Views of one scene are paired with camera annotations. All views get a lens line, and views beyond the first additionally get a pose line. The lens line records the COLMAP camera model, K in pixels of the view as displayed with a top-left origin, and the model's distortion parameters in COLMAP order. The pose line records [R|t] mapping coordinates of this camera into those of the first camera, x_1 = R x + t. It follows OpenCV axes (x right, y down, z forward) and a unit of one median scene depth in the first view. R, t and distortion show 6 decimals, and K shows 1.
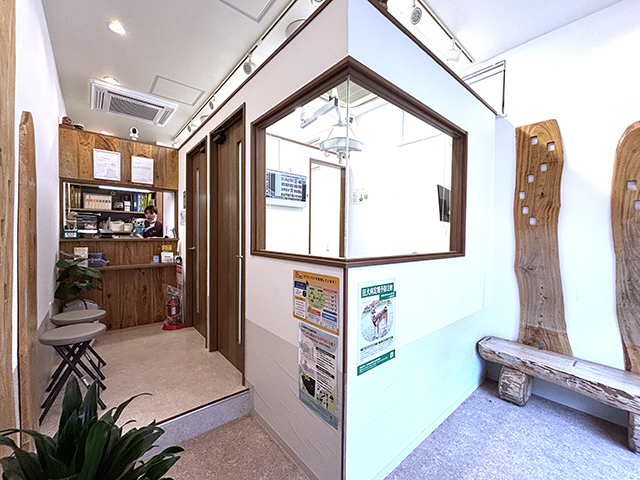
lens RADIAL K [[262.8, 0, 318.2], [0, 262.8, 242.8], [0, 0, 1]] dist [-0.000342, -0.000029]
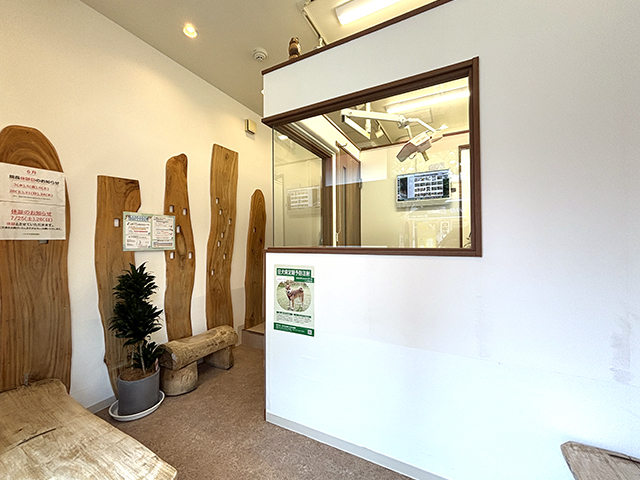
lens RADIAL K [[262.8, 0, 319.3], [0, 262.8, 240.3], [0, 0, 1]] dist [-0.000342, -0.000029]
pose [[0.387184, -0.019546, -0.921795, 1.441596], [-0.017437, 0.999441, -0.028516, 0.054429], [0.921838, 0.027114, 0.386626, 0.604259]]
